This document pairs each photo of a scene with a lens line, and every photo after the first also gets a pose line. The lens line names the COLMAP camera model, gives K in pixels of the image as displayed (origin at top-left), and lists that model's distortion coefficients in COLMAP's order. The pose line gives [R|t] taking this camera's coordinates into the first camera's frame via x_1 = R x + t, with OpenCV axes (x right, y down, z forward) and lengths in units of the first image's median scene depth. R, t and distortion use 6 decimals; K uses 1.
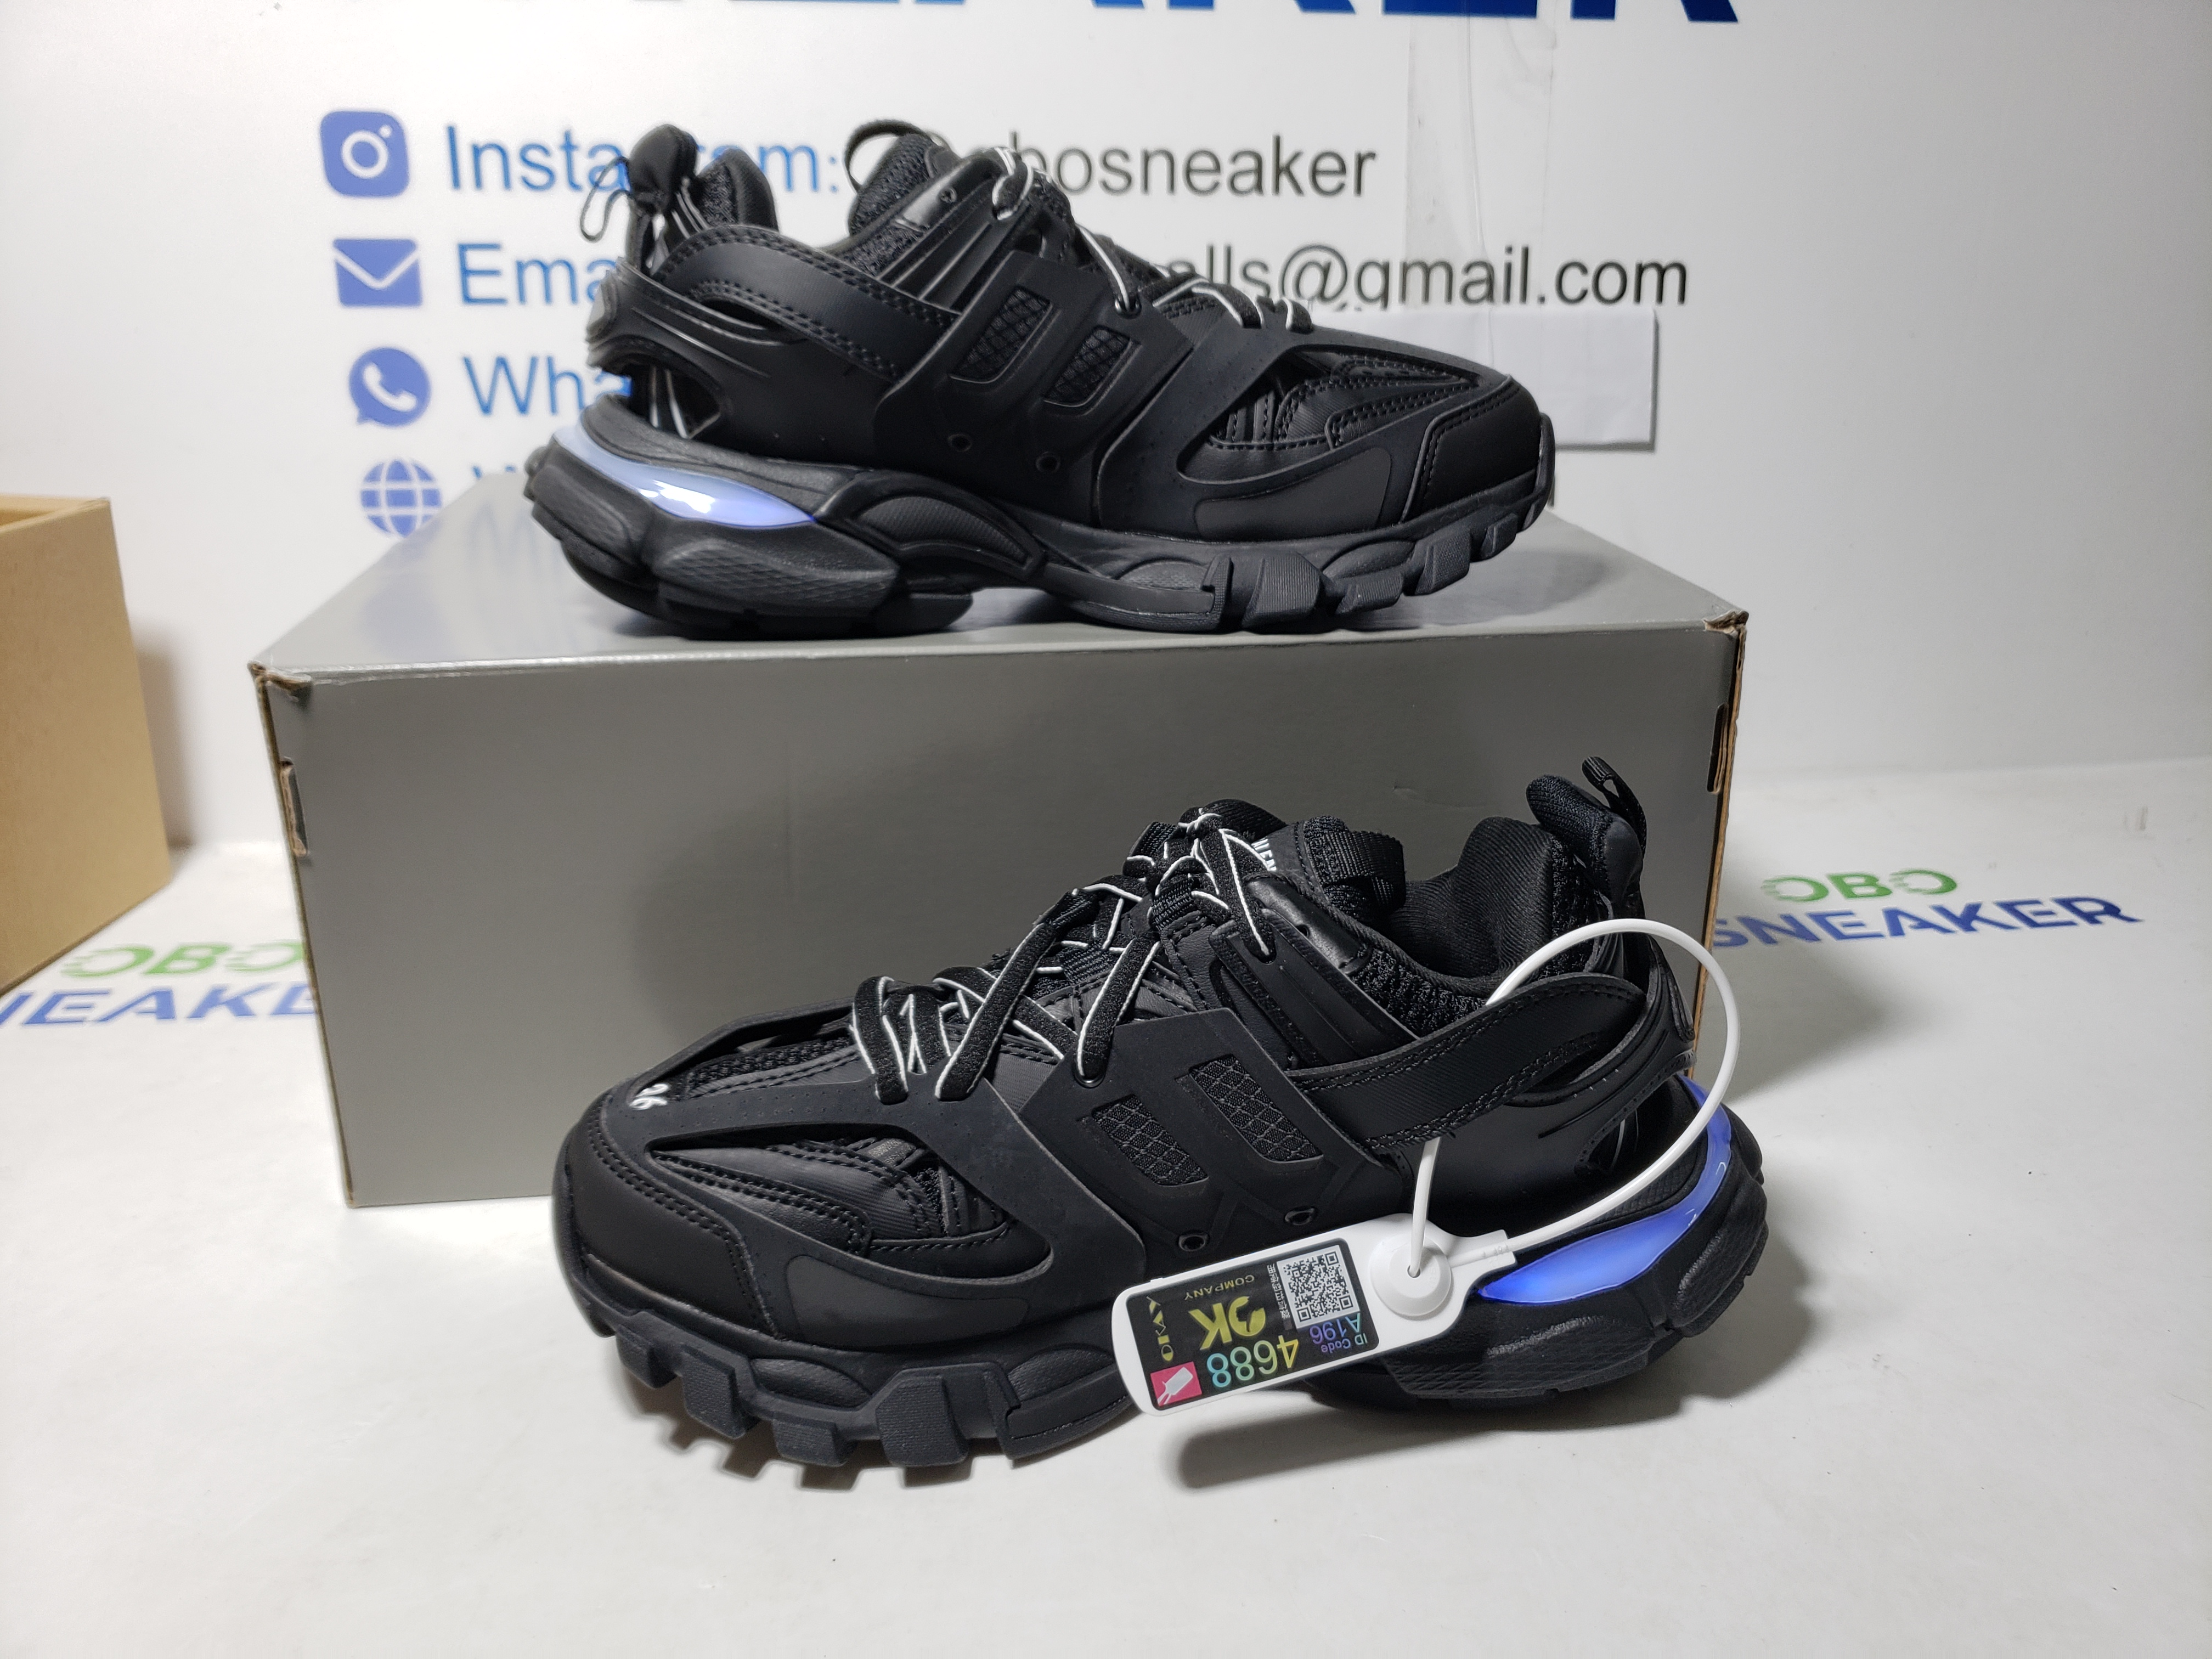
lens RADIAL K [[1695.8, 0, 1104.9], [0, 1695.8, 736.8], [0, 0, 1]] dist [-0.039815, 0.071254]
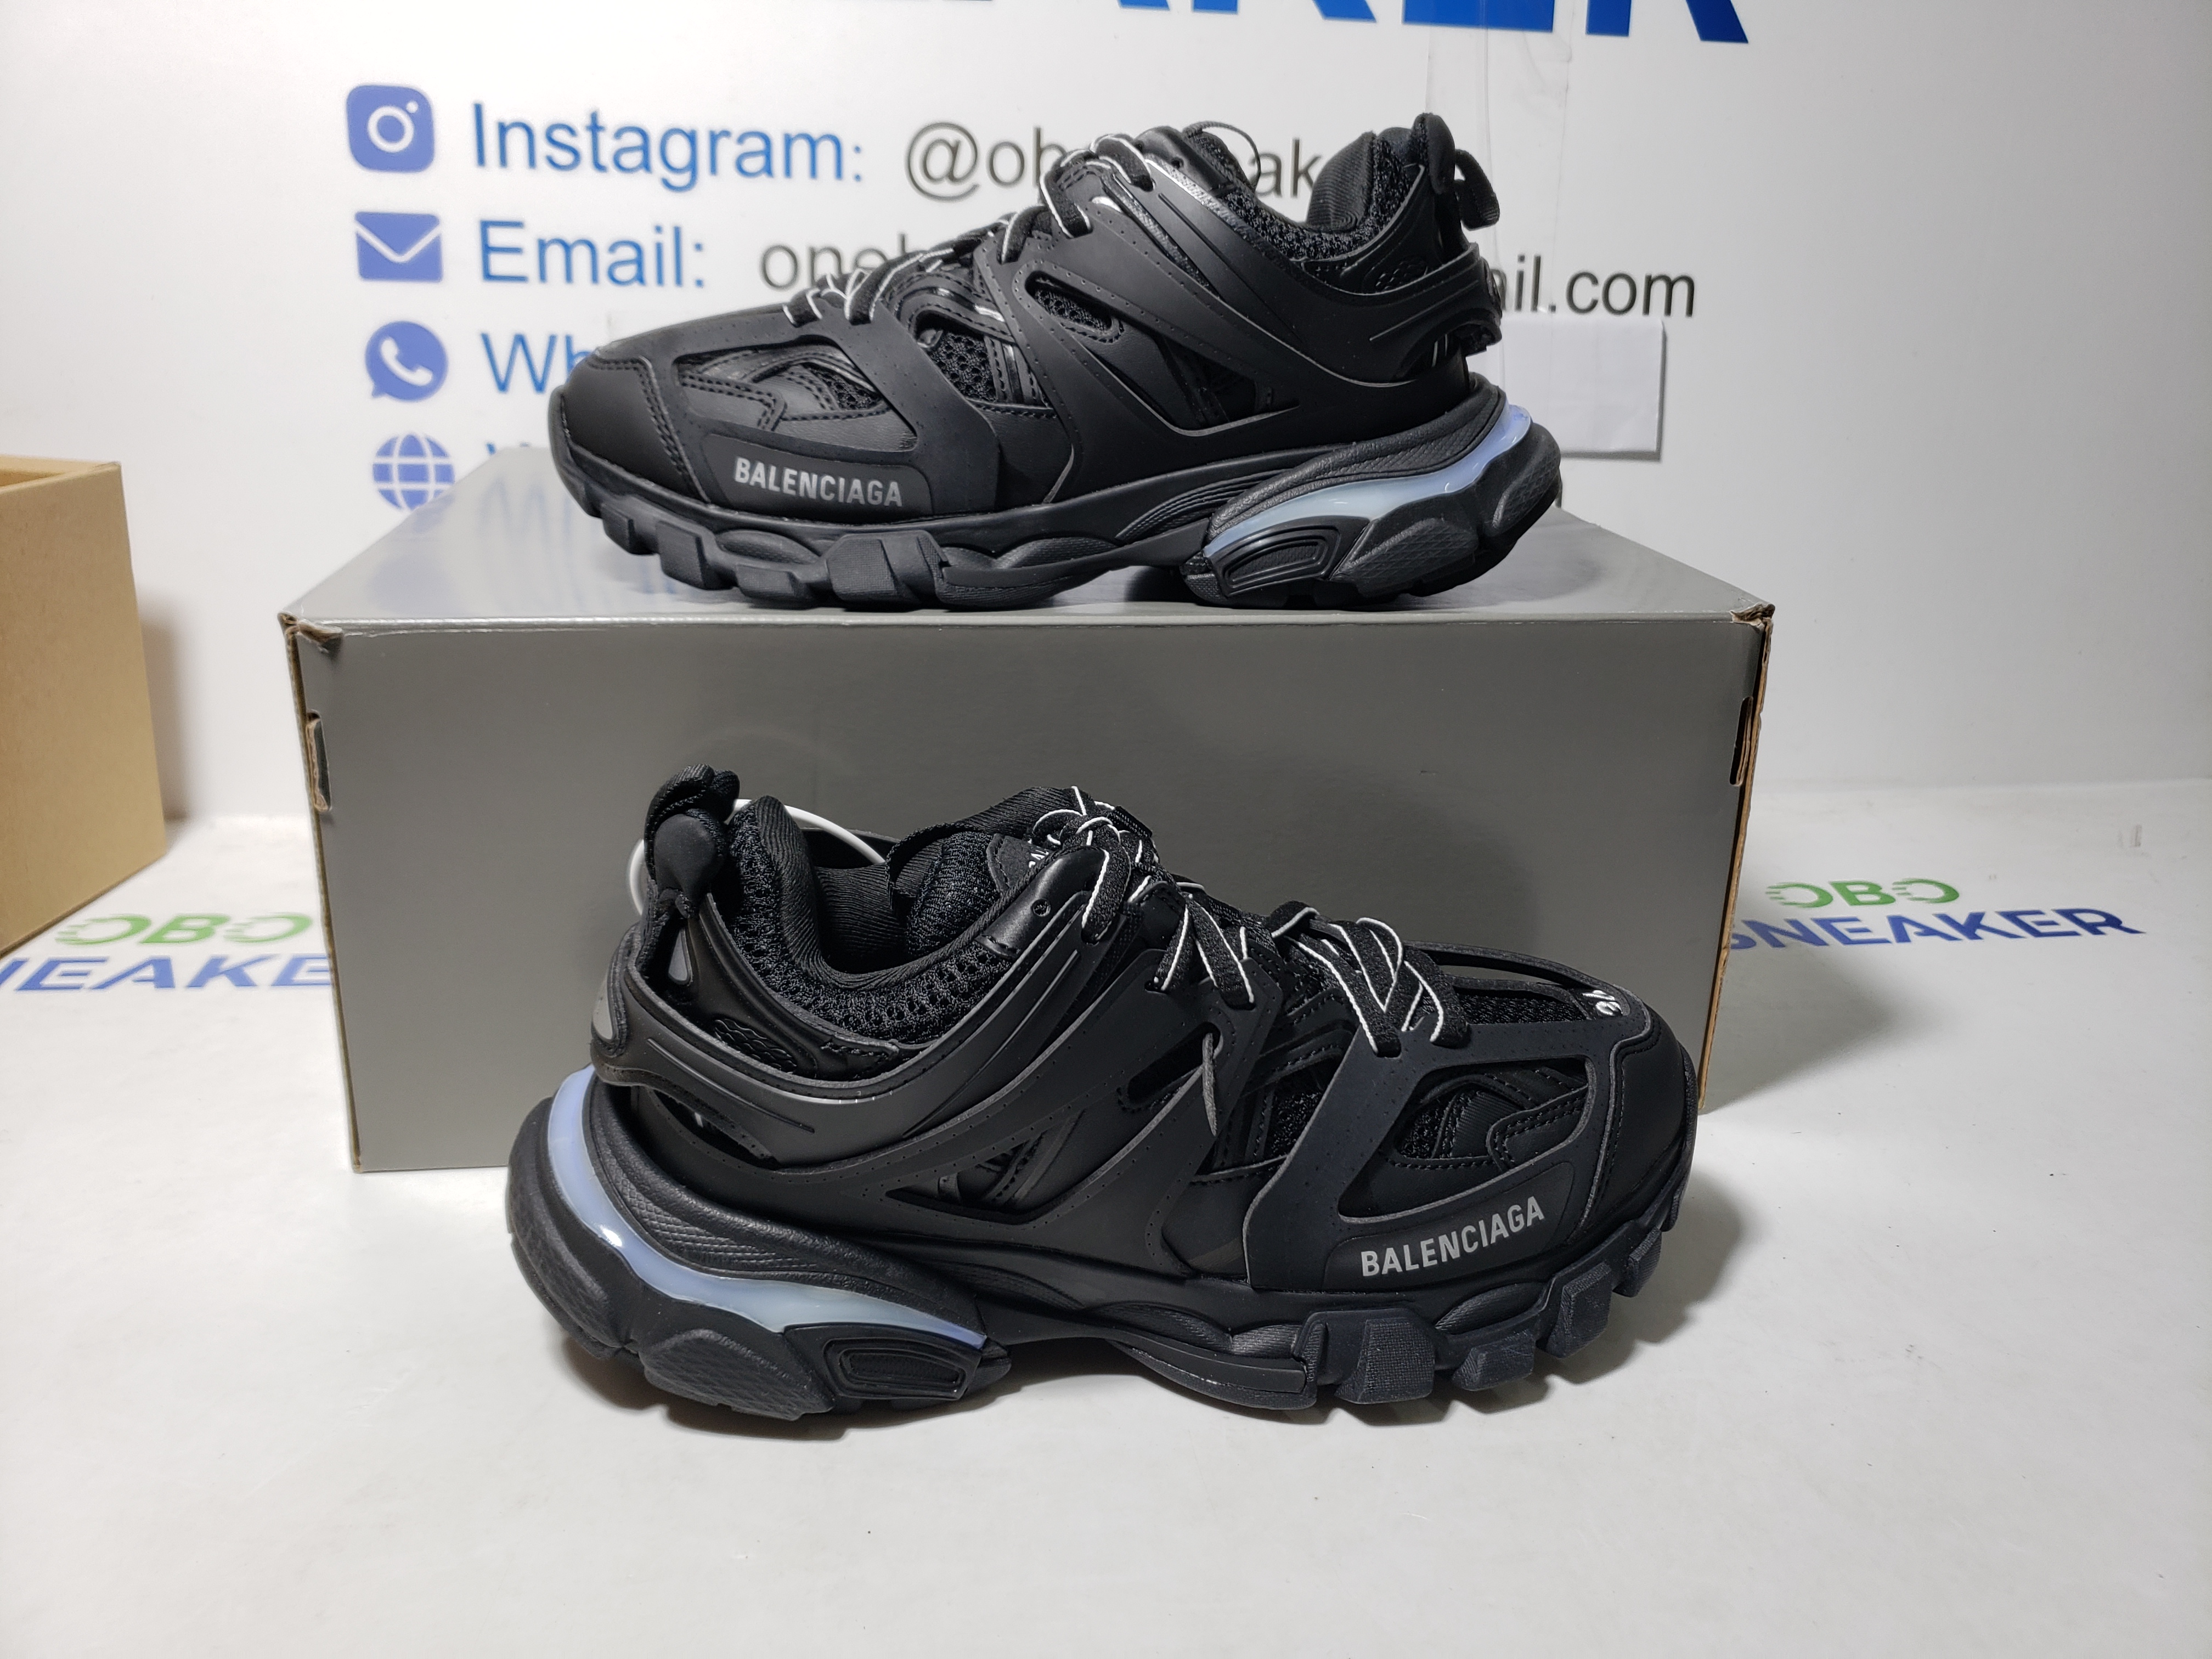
lens RADIAL K [[1695.8, 0, 1103.0], [0, 1695.8, 705.8], [0, 0, 1]] dist [-0.039815, 0.071254]
pose [[0.999553, 0.022452, 0.019766, -0.028171], [-0.021813, 0.999251, -0.031952, 0.019267], [-0.020468, 0.031507, 0.999294, 0.002013]]
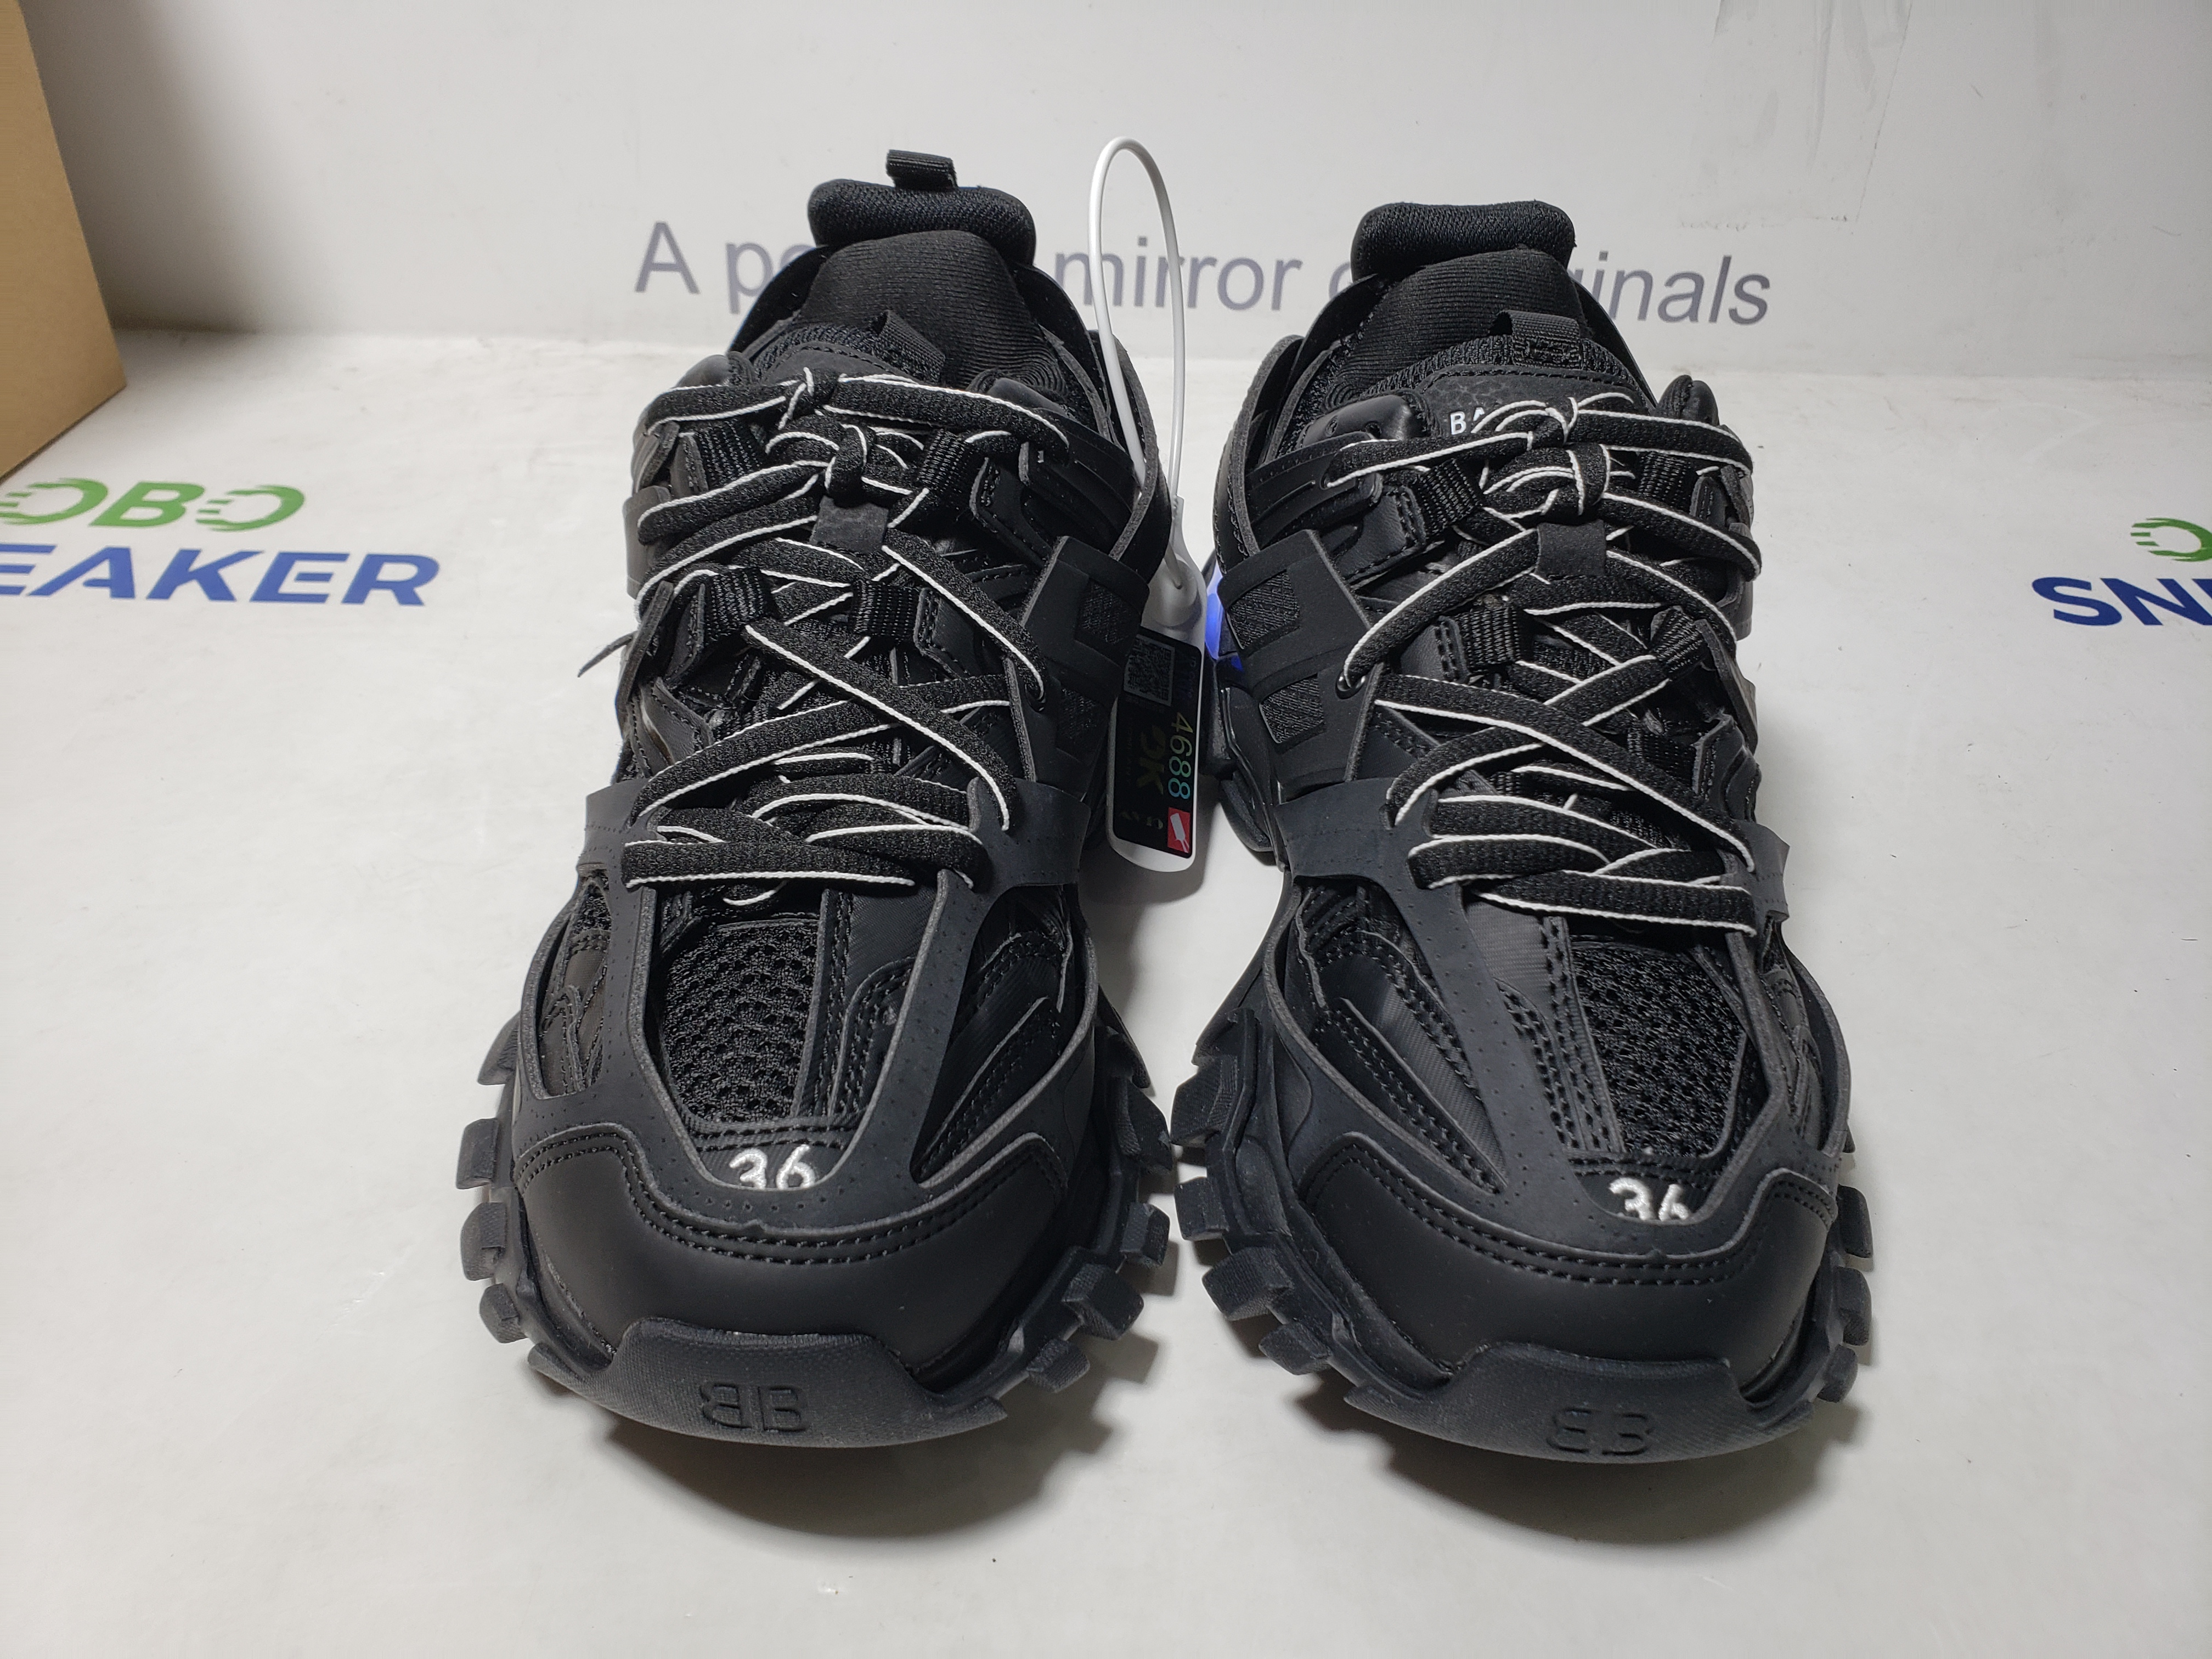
lens RADIAL K [[1695.8, 0, 1092.3], [0, 1695.8, 733.3], [0, 0, 1]] dist [-0.039815, 0.071254]
pose [[0.996540, 0.079379, -0.024646, -0.065793], [-0.066219, 0.937449, 0.341768, -0.061189], [0.050234, -0.338953, 0.939461, 0.216051]]
